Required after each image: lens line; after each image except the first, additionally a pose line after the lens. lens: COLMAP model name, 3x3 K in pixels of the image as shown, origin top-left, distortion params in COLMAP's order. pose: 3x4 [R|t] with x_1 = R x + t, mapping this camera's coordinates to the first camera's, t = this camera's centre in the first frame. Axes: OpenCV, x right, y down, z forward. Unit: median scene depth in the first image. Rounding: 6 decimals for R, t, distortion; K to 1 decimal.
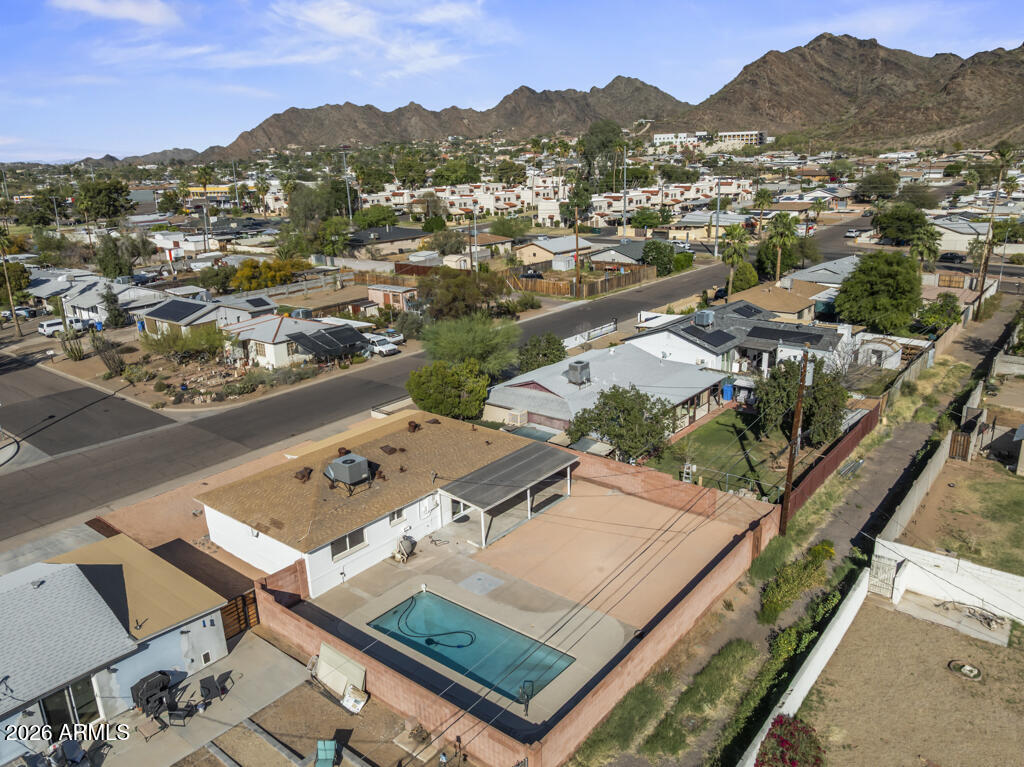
lens RADIAL K [[748.7, 0, 512.0], [0, 748.7, 383.5], [0, 0, 1]] dist [-0.050185, 0.011776]
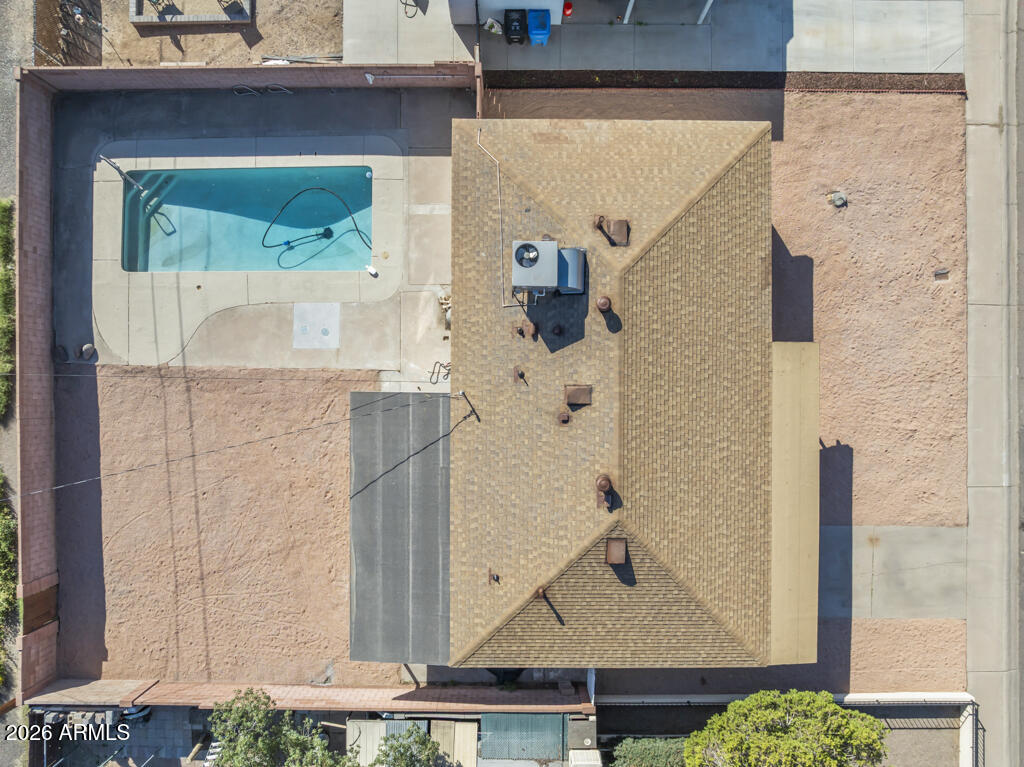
lens RADIAL K [[682.6, 0, 509.4], [0, 682.6, 402.2], [0, 0, 1]] dist [-0.022169, 0.002713]
pose [[-0.778583, 0.626581, 0.034717, -0.037890], [-0.155663, -0.246427, 0.956579, -0.096755], [0.607929, 0.739372, 0.289399, 0.223994]]
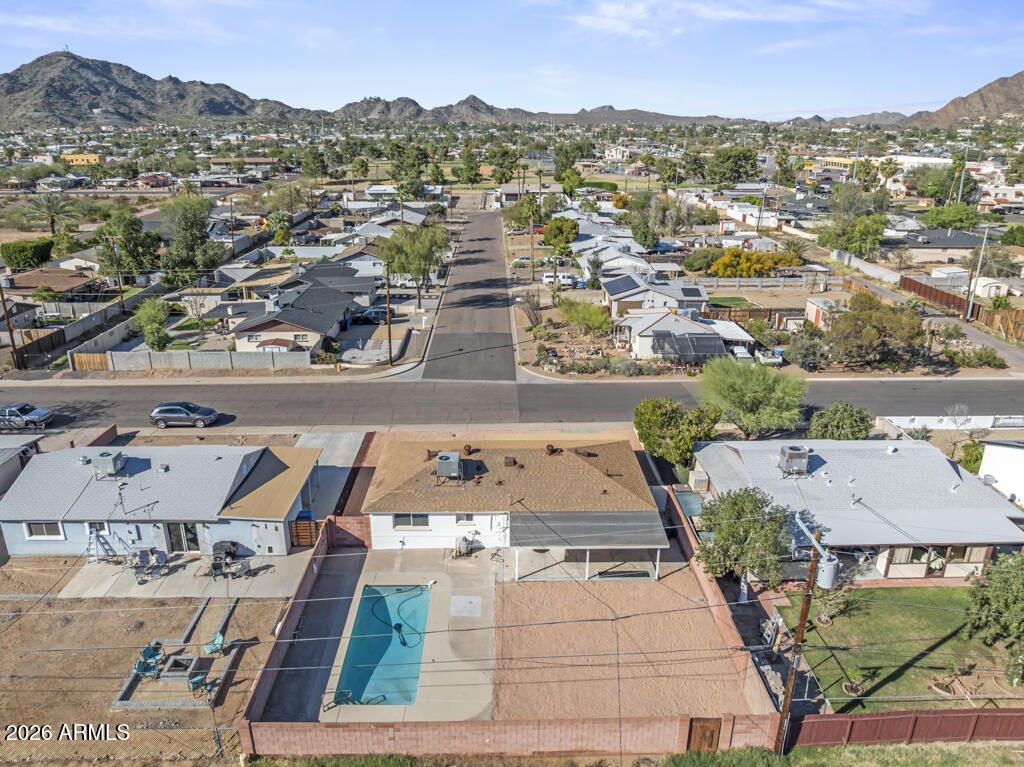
lens RADIAL K [[720.4, 0, 515.7], [0, 720.4, 384.3], [0, 0, 1]] dist [-0.051420, 0.016988]
pose [[0.647015, 0.284480, -0.707420, 0.149909], [-0.240855, 0.956541, 0.164372, -0.052905], [0.723437, 0.064034, 0.687414, 0.071819]]
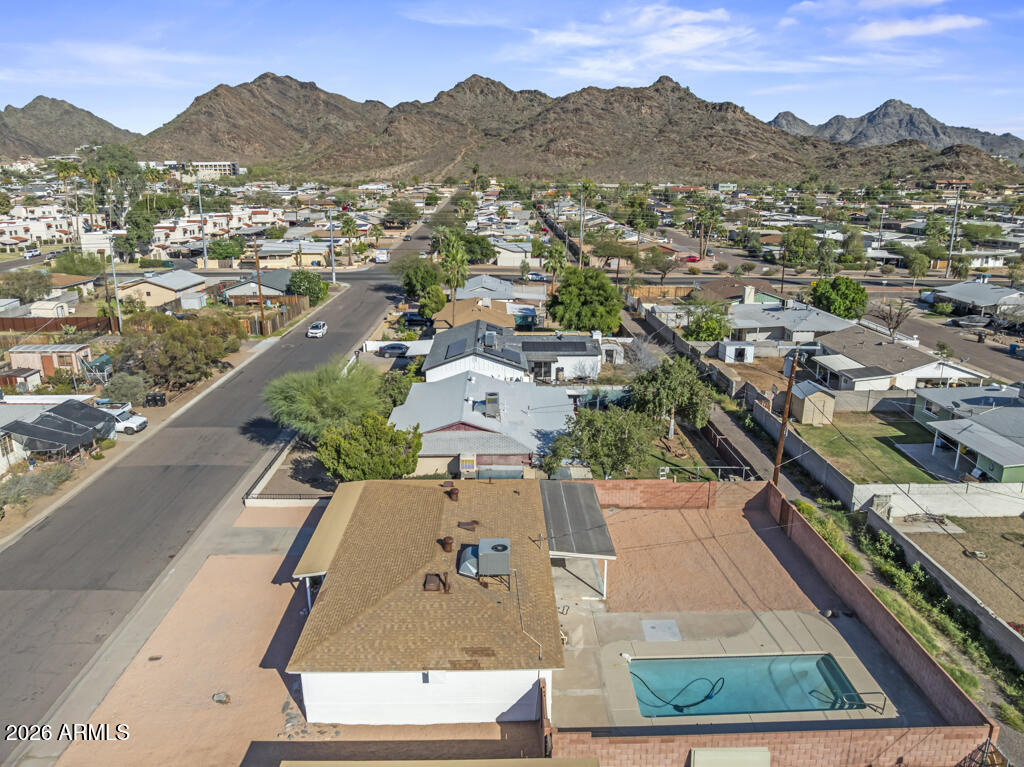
lens RADIAL K [[720.4, 0, 515.7], [0, 720.4, 384.3], [0, 0, 1]] dist [-0.051420, 0.016988]
pose [[0.758841, -0.144802, 0.634975, -0.162711], [0.162421, 0.986241, 0.030800, -0.021996], [-0.630698, 0.079761, 0.771919, 0.090227]]
